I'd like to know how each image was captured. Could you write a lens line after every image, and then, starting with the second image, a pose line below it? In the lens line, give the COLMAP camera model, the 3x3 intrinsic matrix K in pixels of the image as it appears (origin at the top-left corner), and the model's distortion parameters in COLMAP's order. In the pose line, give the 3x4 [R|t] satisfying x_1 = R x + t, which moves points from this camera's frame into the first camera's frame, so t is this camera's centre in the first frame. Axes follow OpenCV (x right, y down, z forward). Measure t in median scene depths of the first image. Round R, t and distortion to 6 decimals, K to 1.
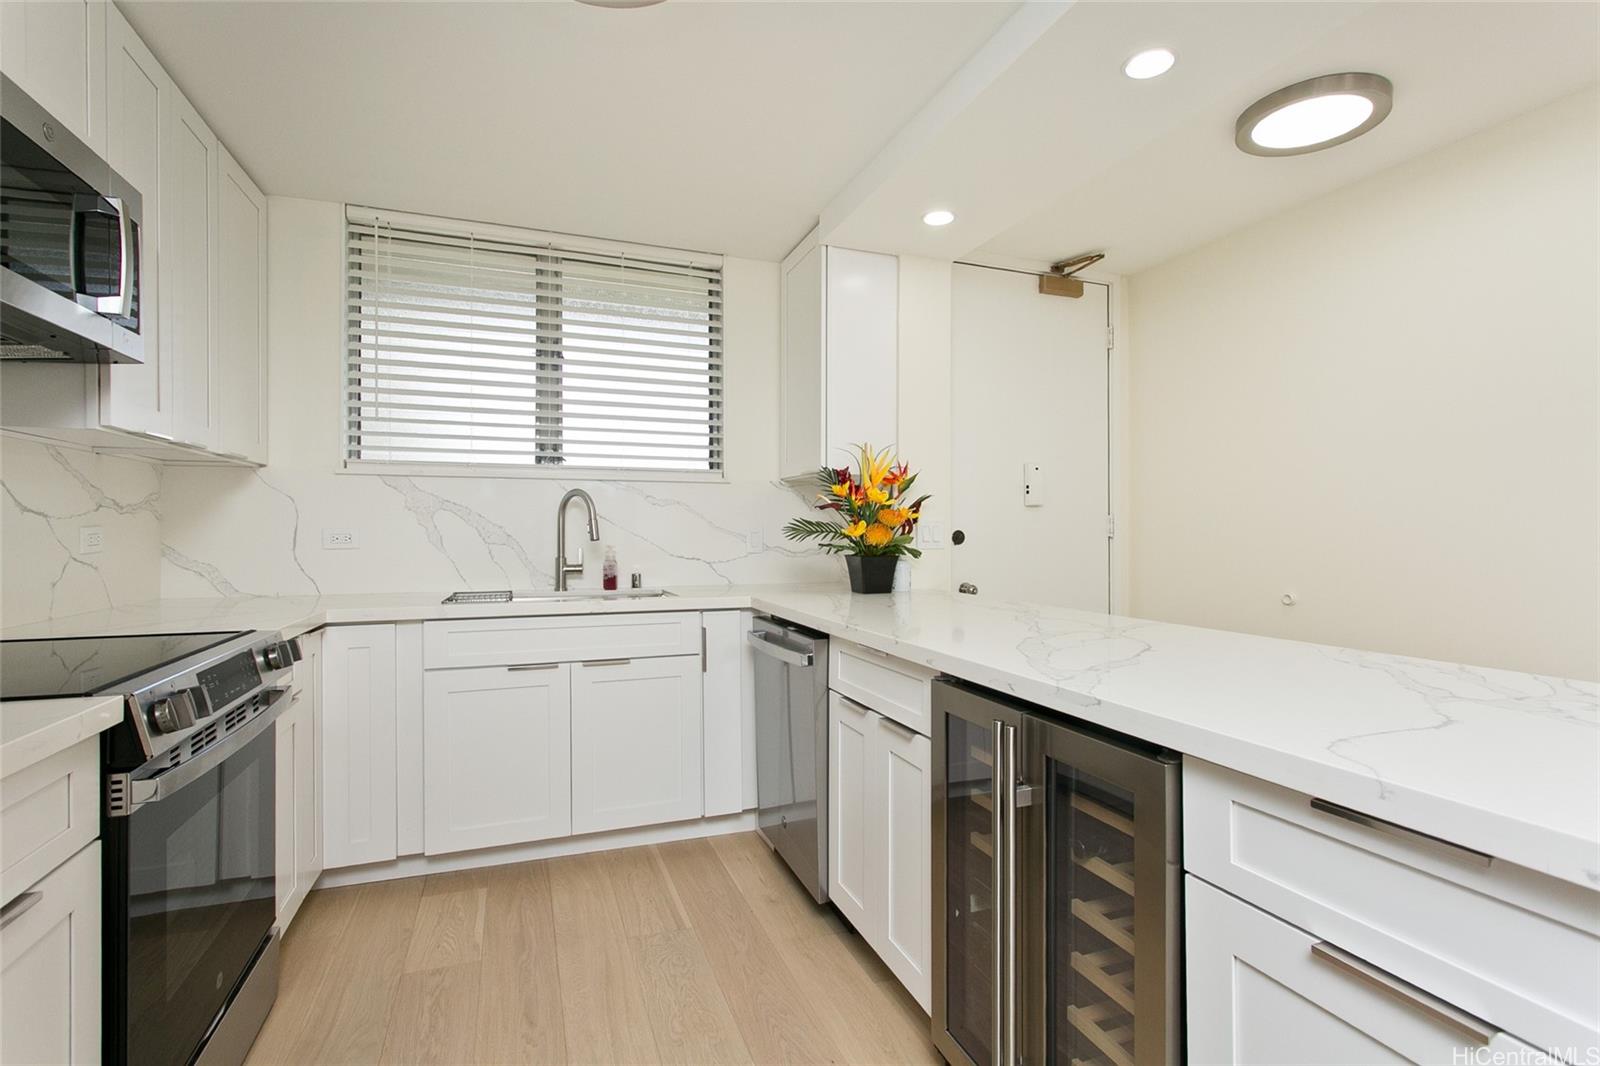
lens RADIAL K [[758.5, 0, 779.5], [0, 758.5, 530.0], [0, 0, 1]] dist [0.001934, 0.001312]
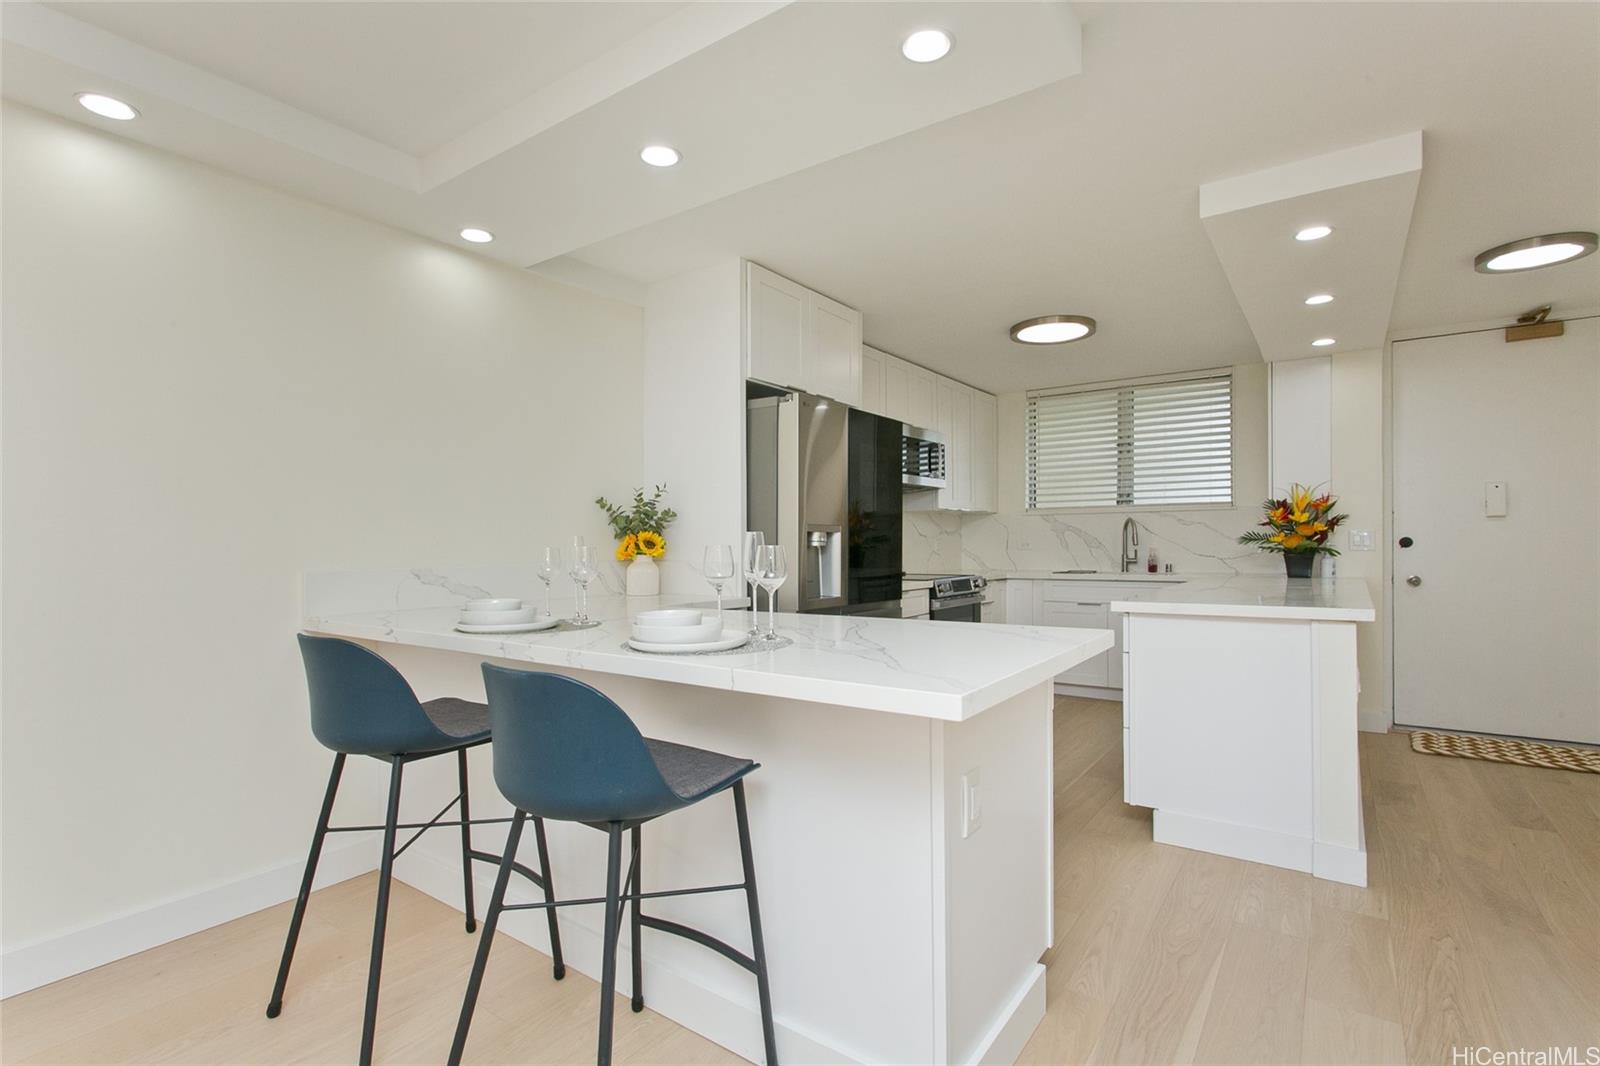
lens RADIAL K [[758.5, 0, 817.1], [0, 758.5, 547.4], [0, 0, 1]] dist [0.001934, 0.001312]
pose [[0.584459, -0.001723, -0.811422, 0.814361], [0.008965, 0.999950, 0.004334, 0.003640], [0.811374, -0.009808, 0.584445, -0.740247]]
